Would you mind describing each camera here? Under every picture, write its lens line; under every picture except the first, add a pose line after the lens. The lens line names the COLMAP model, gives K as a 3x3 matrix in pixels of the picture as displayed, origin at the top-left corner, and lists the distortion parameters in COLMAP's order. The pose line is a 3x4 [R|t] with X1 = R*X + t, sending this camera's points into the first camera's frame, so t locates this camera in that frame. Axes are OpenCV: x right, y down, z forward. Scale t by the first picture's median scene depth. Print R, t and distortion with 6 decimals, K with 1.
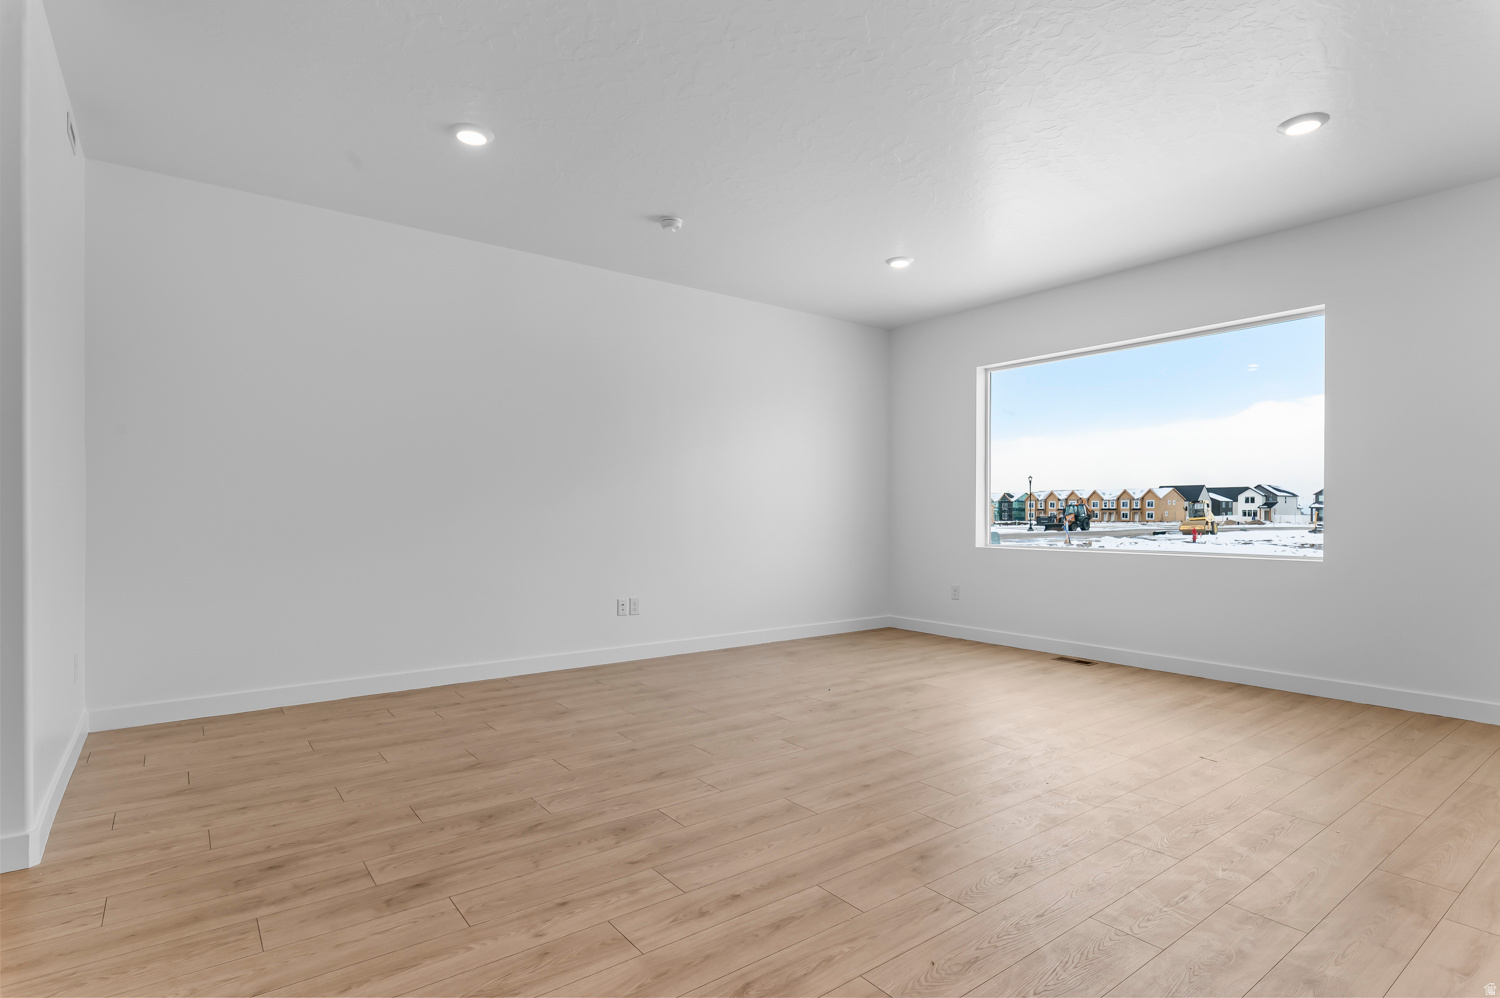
lens RADIAL K [[758.2, 0, 779.5], [0, 758.2, 514.2], [0, 0, 1]] dist [0.006899, -0.000492]
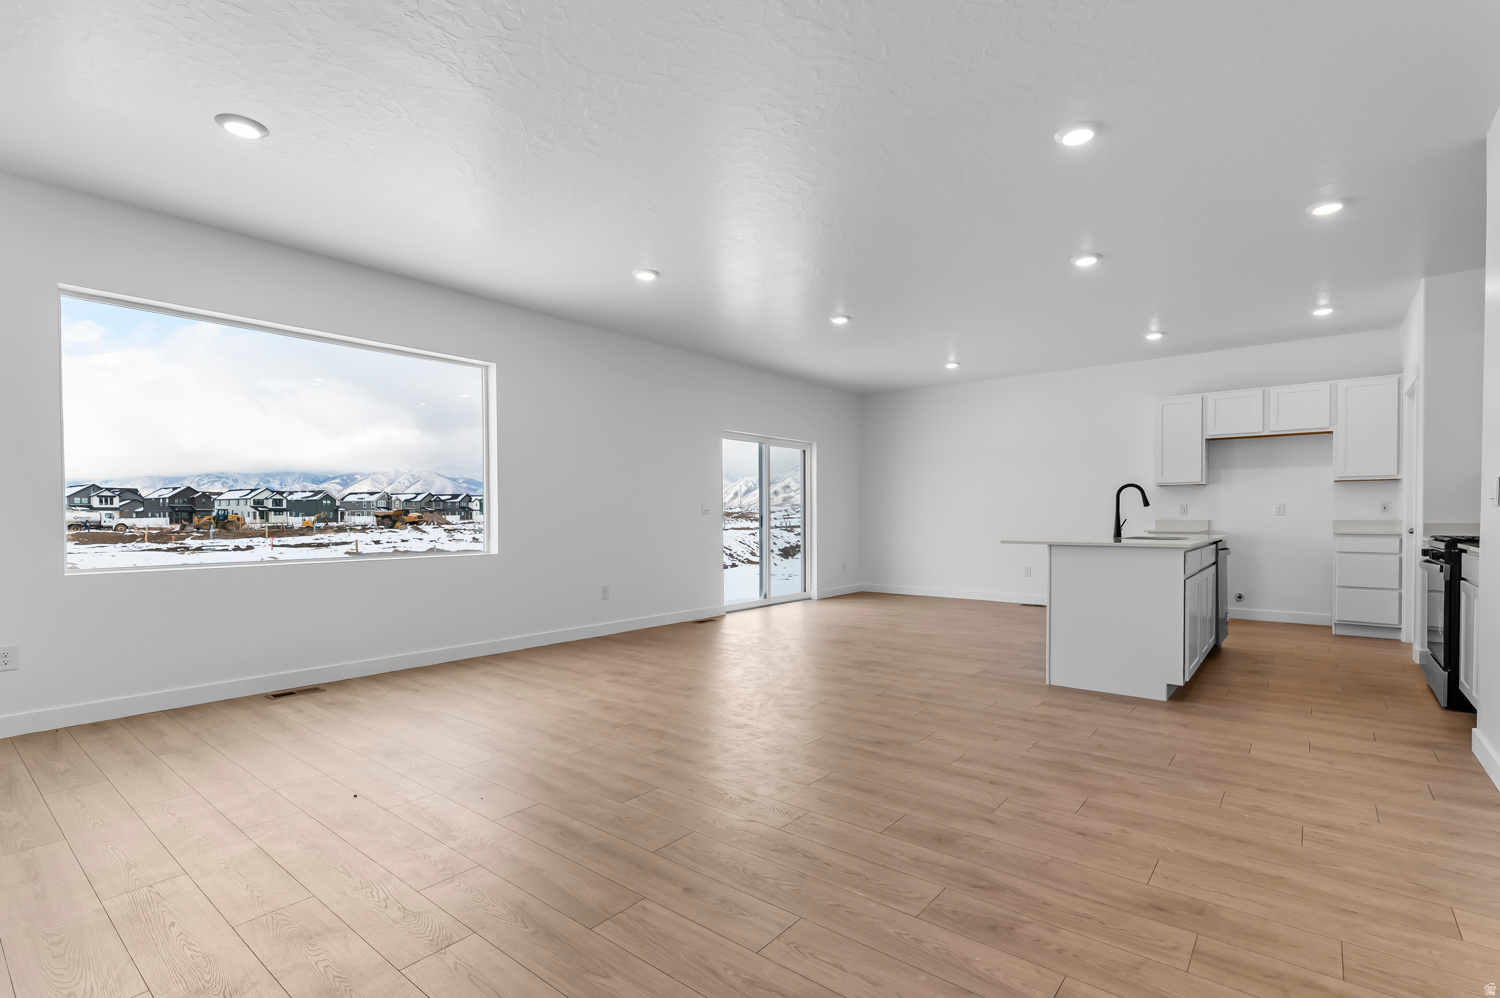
lens RADIAL K [[690.8, 0, 779.3], [0, 690.8, 528.7], [0, 0, 1]] dist [0.015656, 0.000474]
pose [[-0.236555, -0.015341, 0.971497, -1.148813], [0.001751, 0.999867, 0.016215, 0.004878], [-0.971616, 0.005536, -0.236497, 1.596799]]
